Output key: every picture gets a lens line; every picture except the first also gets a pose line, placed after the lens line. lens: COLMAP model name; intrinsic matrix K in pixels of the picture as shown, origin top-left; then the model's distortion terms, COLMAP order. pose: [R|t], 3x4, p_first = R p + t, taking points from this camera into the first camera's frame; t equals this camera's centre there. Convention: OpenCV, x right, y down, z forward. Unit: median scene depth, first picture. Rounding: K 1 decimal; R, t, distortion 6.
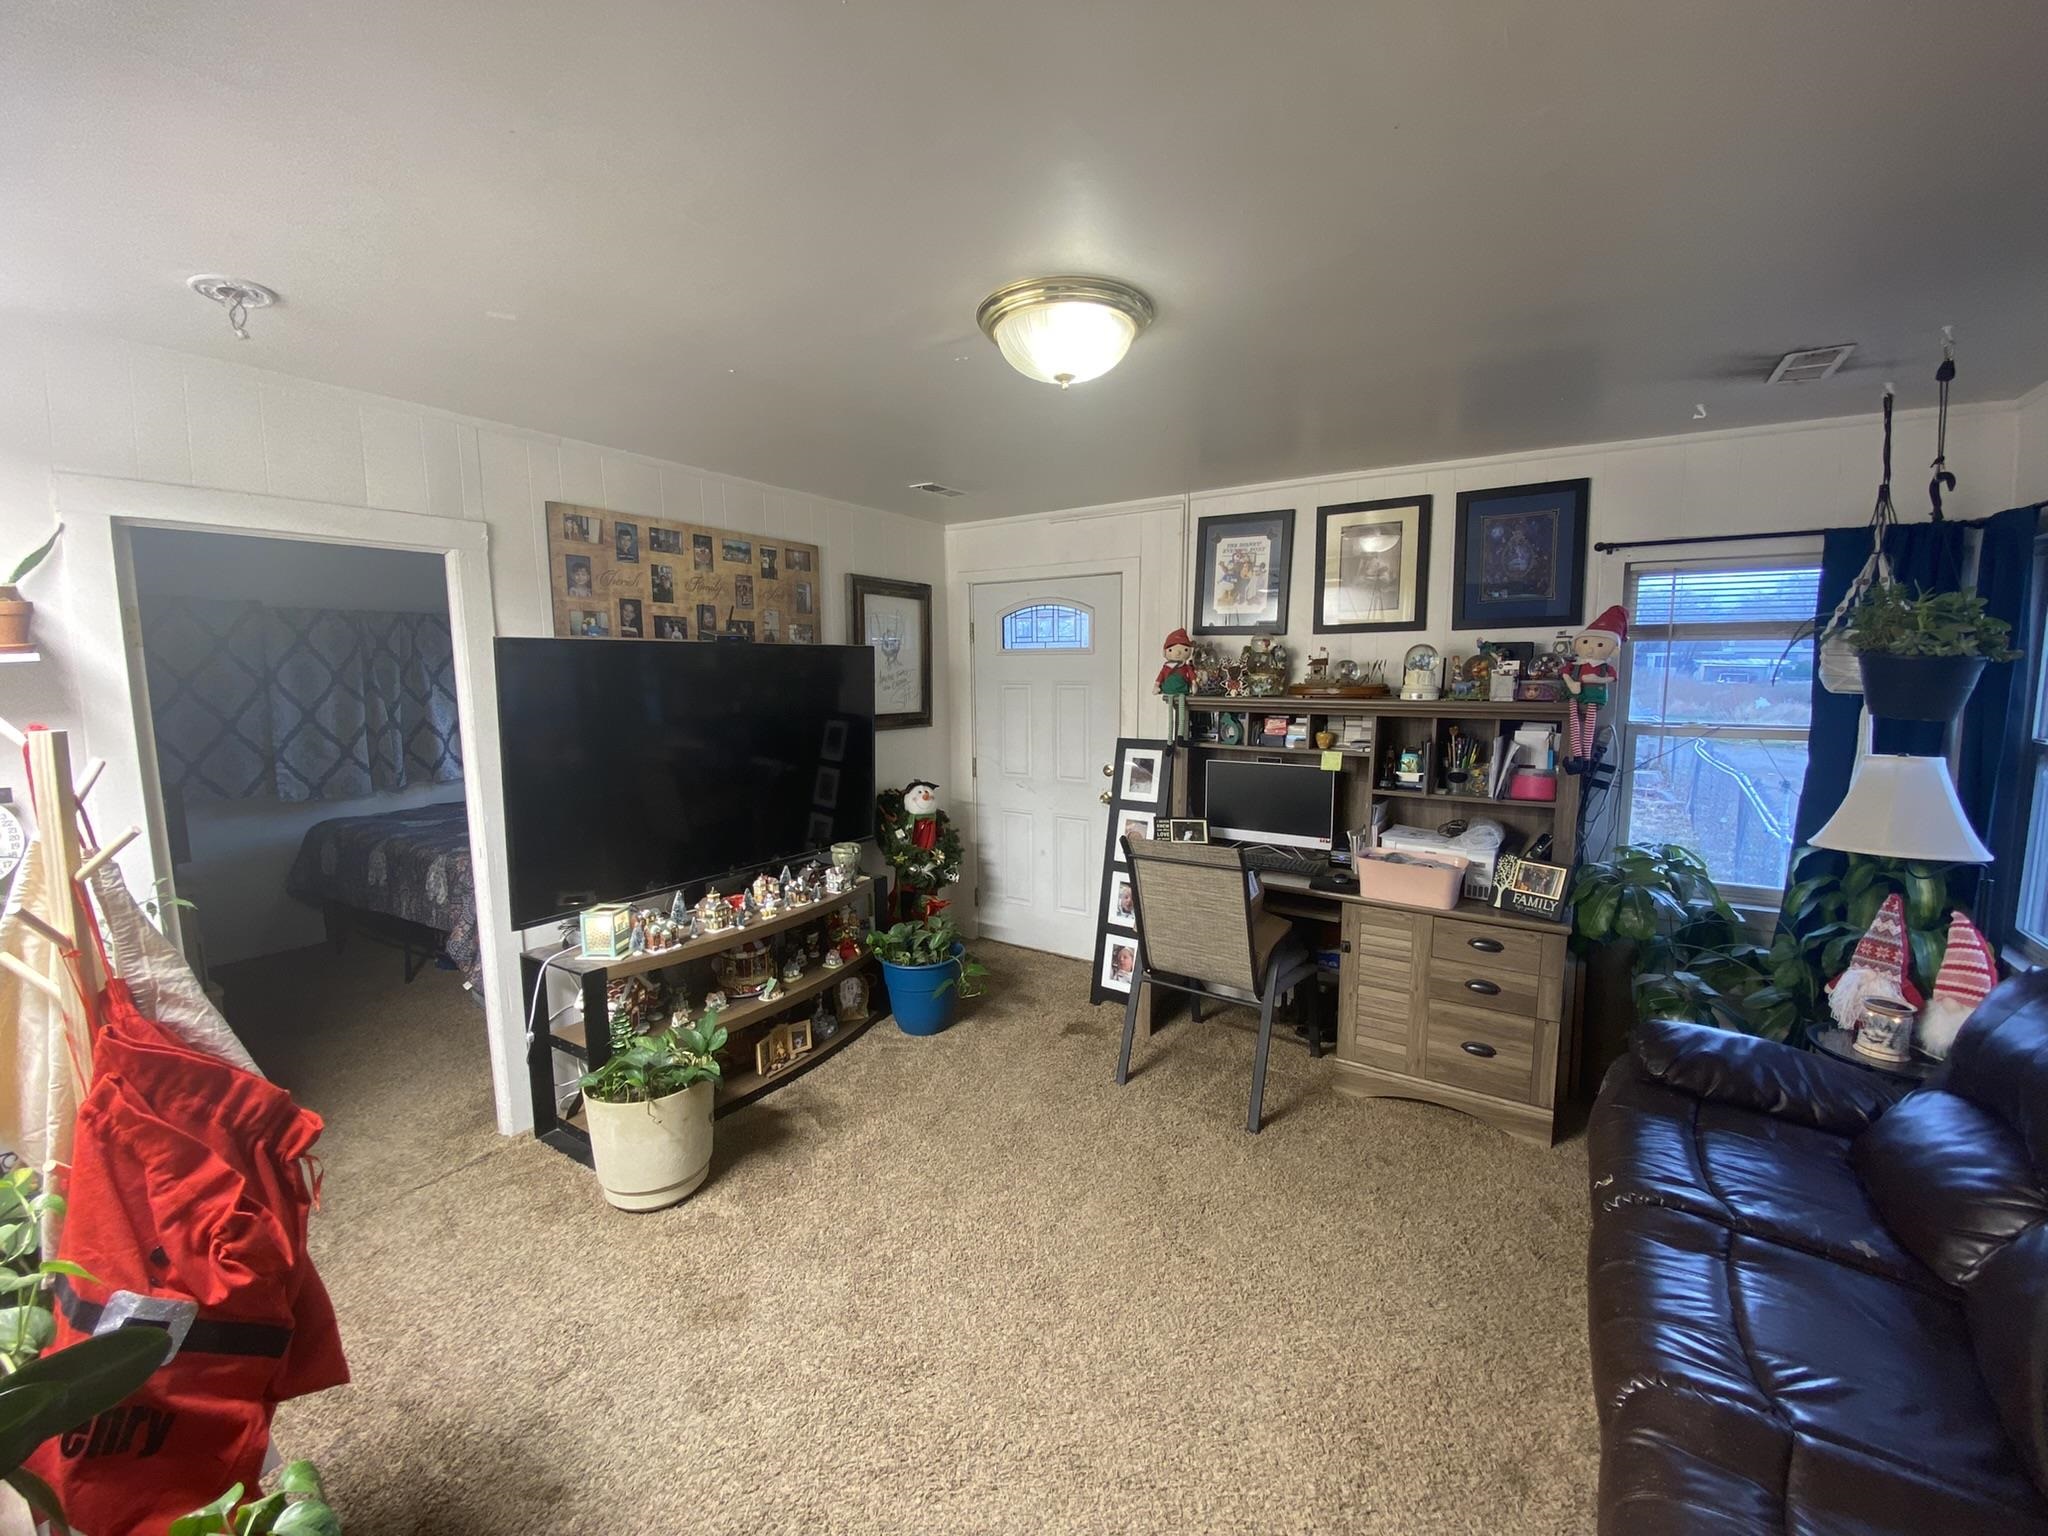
lens RADIAL K [[831.0, 0, 1024.0], [0, 831.0, 768.0], [0, 0, 1]] dist [-0.014139, -0.000176]
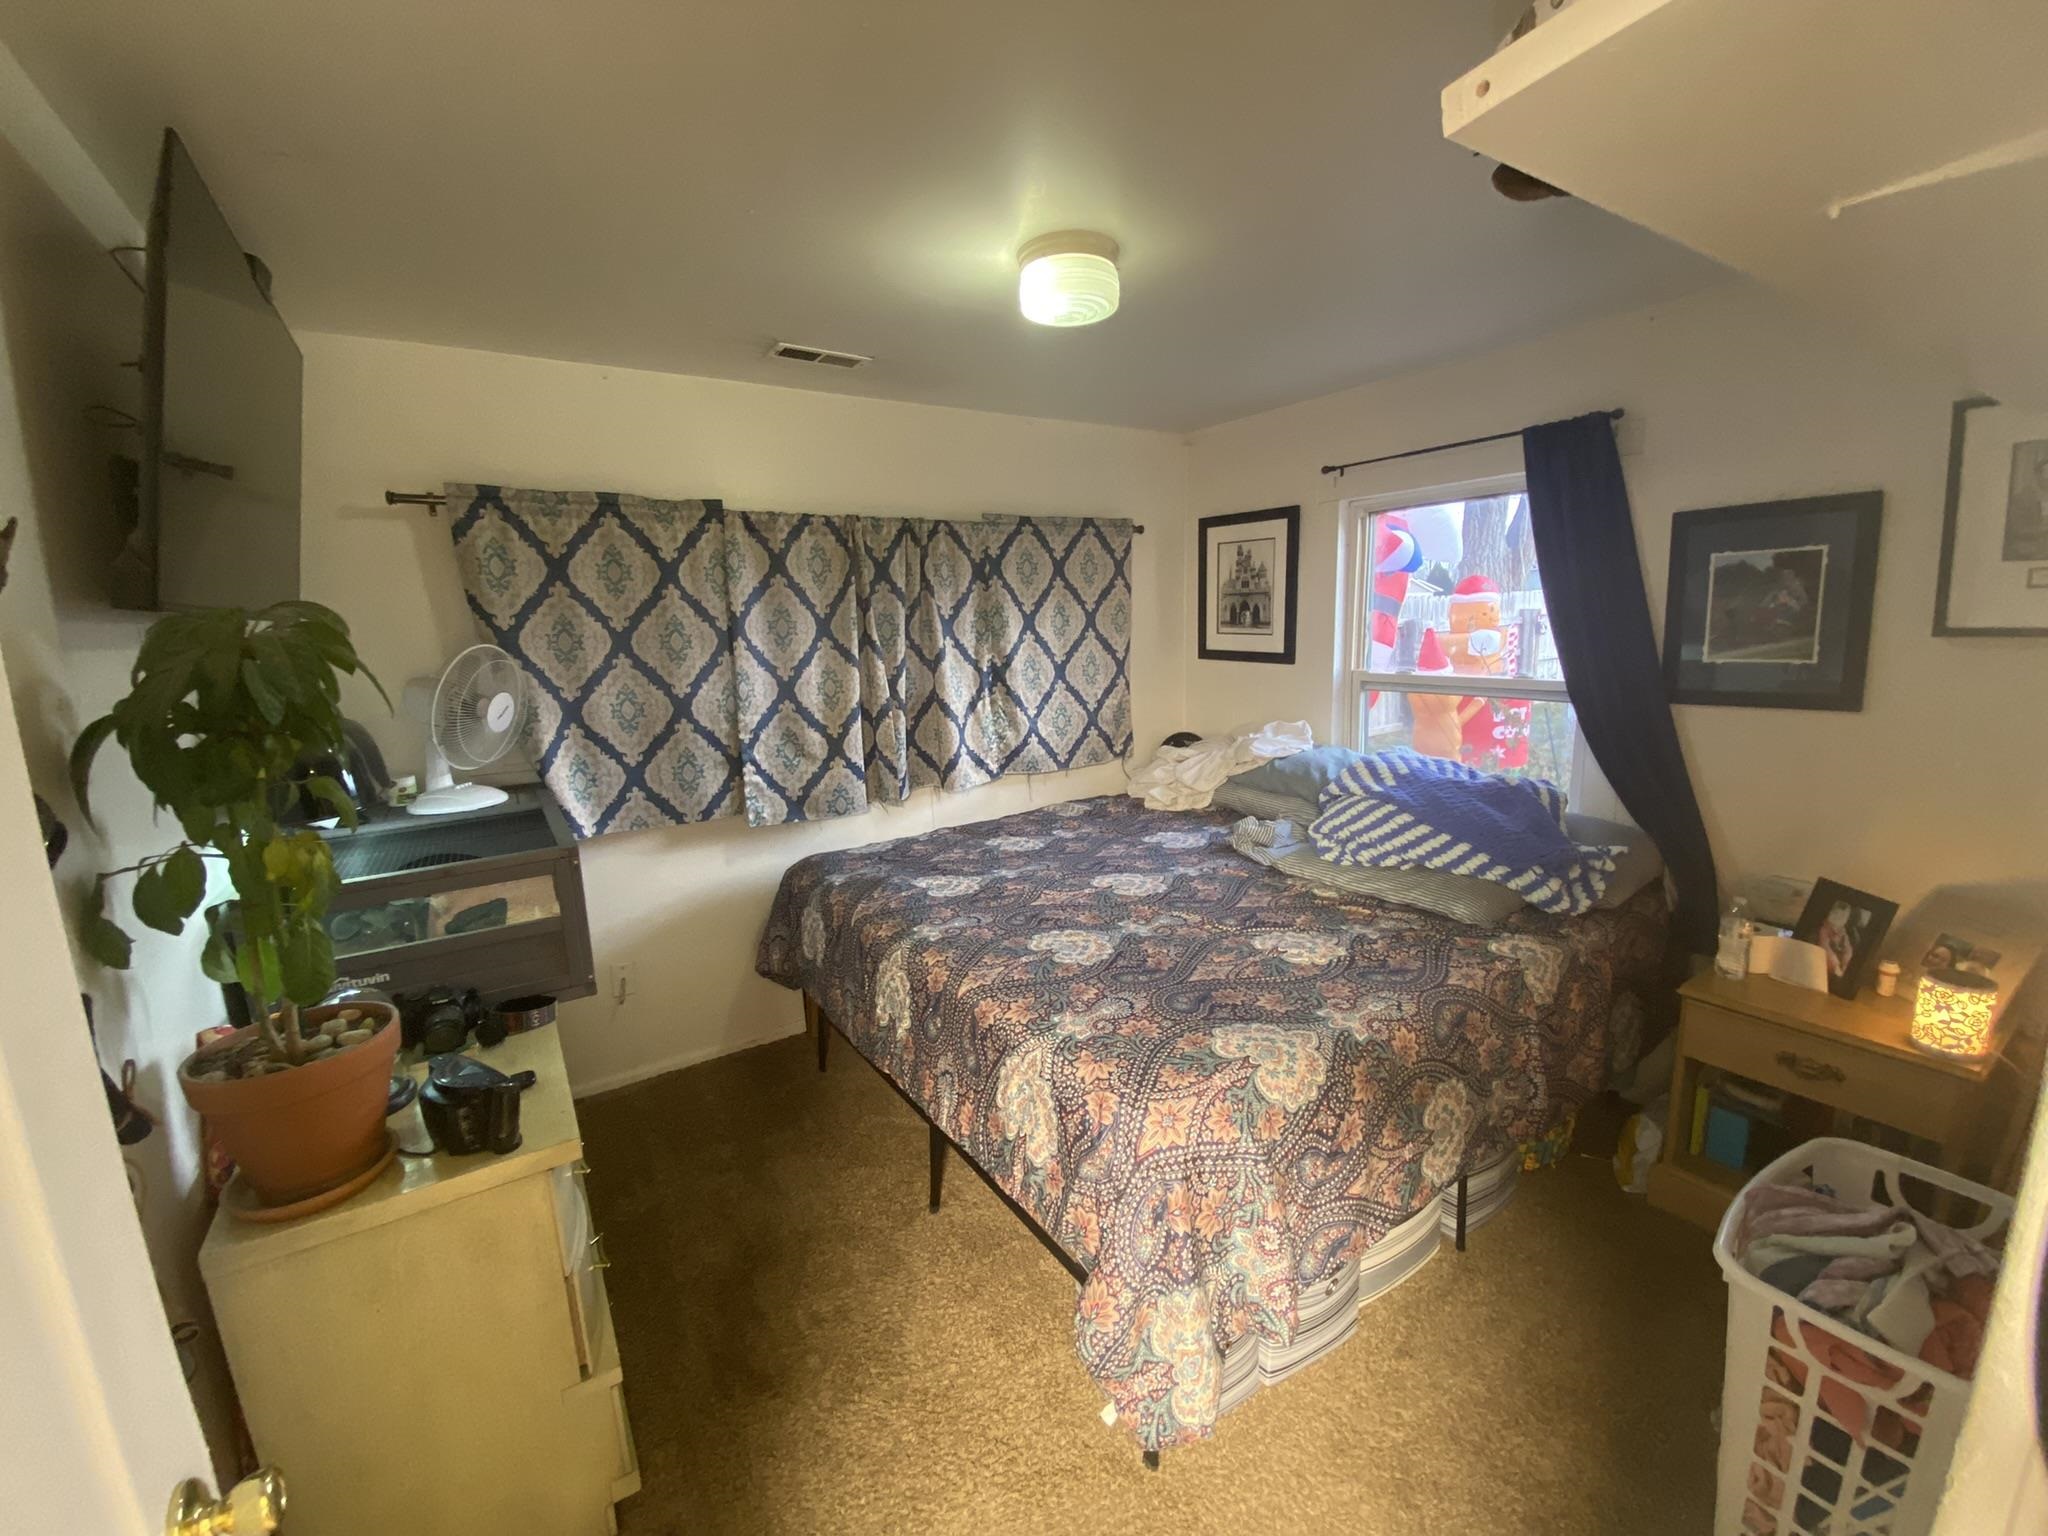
lens RADIAL K [[811.7, 0, 1024.0], [0, 811.7, 768.0], [0, 0, 1]] dist [0.079341, 0.000001]
pose [[0.908865, 0.055284, -0.413410, -0.439711], [-0.026641, 0.996847, 0.074736, -0.054876], [0.416238, -0.056911, 0.907473, 0.500460]]
